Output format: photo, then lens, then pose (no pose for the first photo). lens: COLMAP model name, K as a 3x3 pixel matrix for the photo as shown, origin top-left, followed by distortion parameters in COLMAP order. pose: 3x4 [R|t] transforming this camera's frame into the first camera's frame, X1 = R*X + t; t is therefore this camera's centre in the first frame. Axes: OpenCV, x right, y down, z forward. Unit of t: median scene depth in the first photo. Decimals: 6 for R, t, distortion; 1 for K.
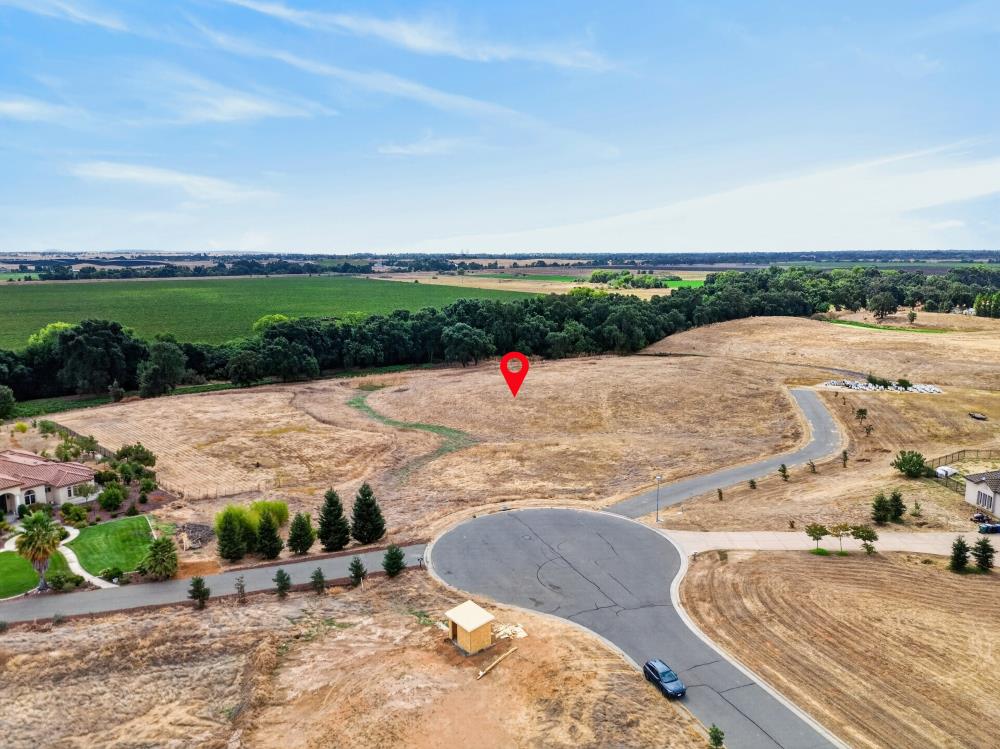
lens RADIAL K [[705.2, 0, 499.7], [0, 705.2, 384.7], [0, 0, 1]] dist [0.058304, -0.051274]
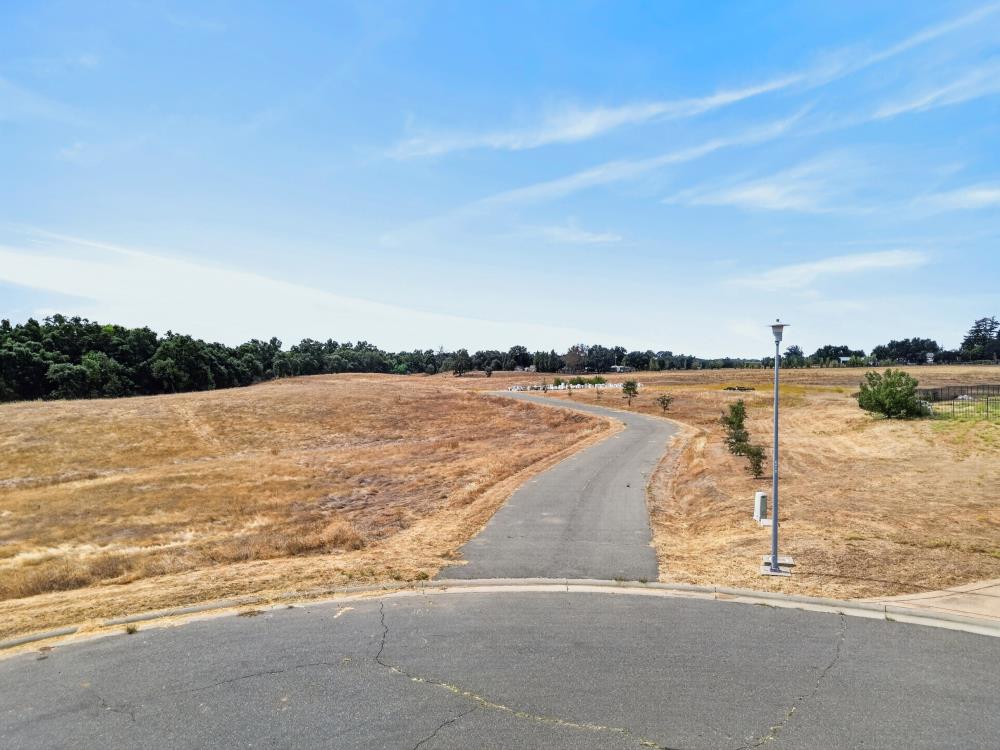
lens RADIAL K [[705.2, 0, 501.1], [0, 705.2, 376.9], [0, 0, 1]] dist [0.058304, -0.051274]
pose [[0.806230, -0.007118, 0.591559, 0.033010], [0.102432, 0.986505, -0.127734, 0.101251], [-0.582667, 0.163578, 0.796079, 0.562826]]
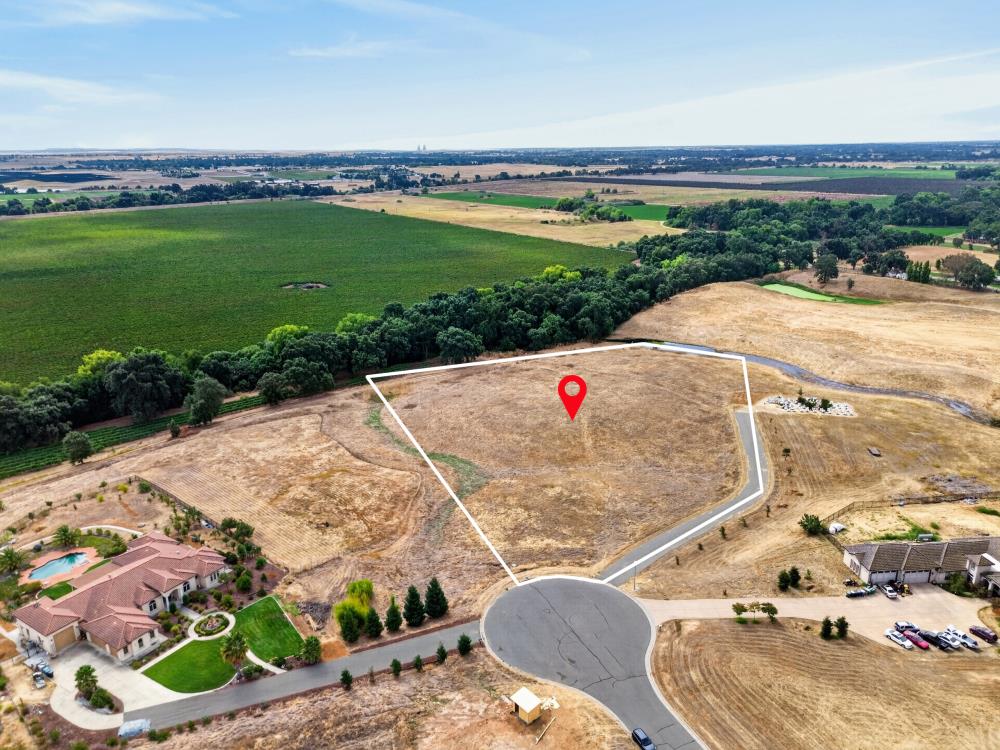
lens RADIAL K [[705.2, 0, 499.4], [0, 705.2, 384.8], [0, 0, 1]] dist [0.058304, -0.051274]
pose [[0.998381, -0.024382, 0.051386, -0.074517], [0.016962, 0.989981, 0.140177, -0.274081], [-0.054289, -0.139079, 0.988792, -0.229530]]
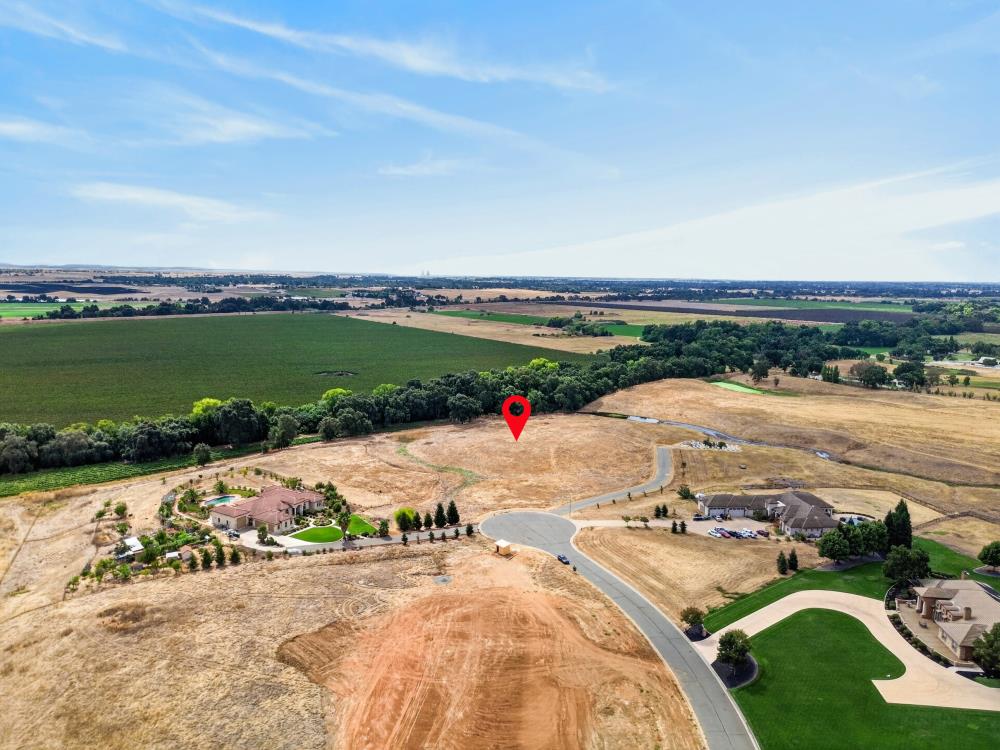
lens RADIAL K [[705.2, 0, 500.1], [0, 705.2, 379.1], [0, 0, 1]] dist [0.058304, -0.051274]
pose [[0.998163, 0.011609, 0.059470, -0.106080], [-0.009493, 0.999316, -0.035736, -0.120605], [-0.059844, 0.035106, 0.997590, -0.904841]]
